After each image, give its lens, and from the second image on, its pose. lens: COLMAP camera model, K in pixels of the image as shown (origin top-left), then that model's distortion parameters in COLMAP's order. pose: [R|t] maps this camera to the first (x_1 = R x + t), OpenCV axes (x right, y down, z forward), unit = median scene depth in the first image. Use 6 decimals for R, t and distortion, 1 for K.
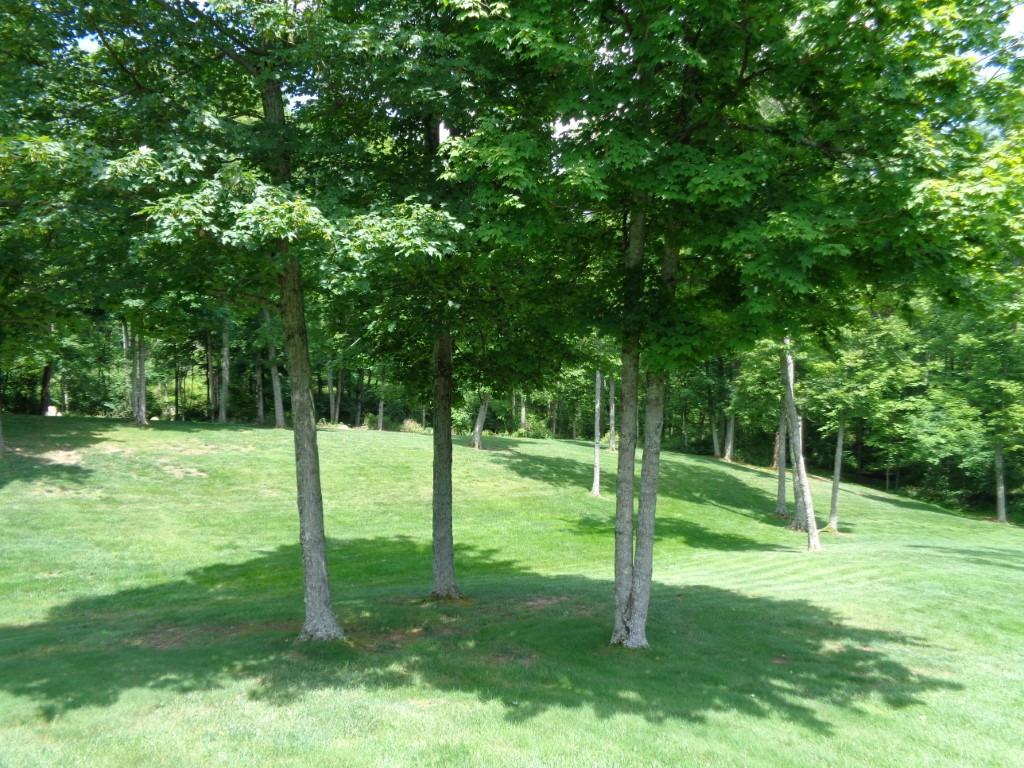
lens RADIAL K [[769.5, 0, 513.4], [0, 769.5, 386.3], [0, 0, 1]] dist [0.012633, -0.003685]
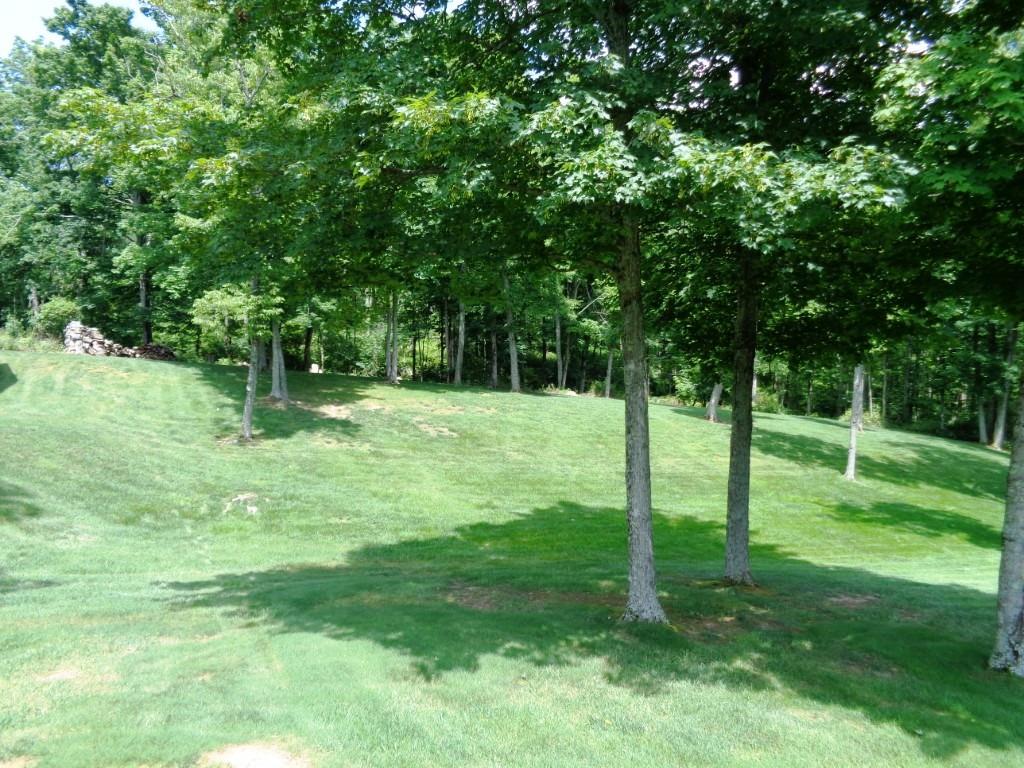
lens RADIAL K [[769.5, 0, 510.8], [0, 769.5, 386.6], [0, 0, 1]] dist [0.012633, -0.003685]
pose [[0.963971, 0.037363, -0.263370, -0.065271], [-0.026039, 0.998586, 0.046356, -0.000649], [0.264729, -0.037828, 0.963581, 0.018134]]
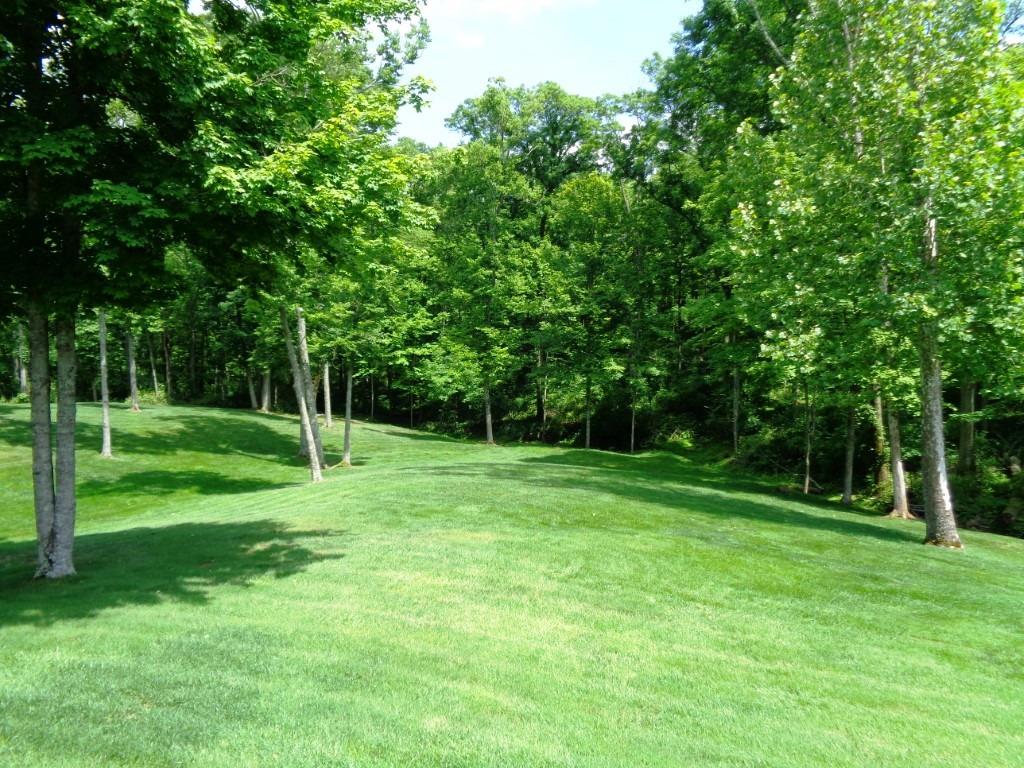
lens RADIAL K [[769.5, 0, 509.2], [0, 769.5, 380.0], [0, 0, 1]] dist [0.012633, -0.003685]
pose [[0.850434, -0.054941, 0.523205, 0.053597], [0.027802, 0.997836, 0.059591, 0.007140], [-0.525347, -0.036132, 0.850121, -0.087814]]
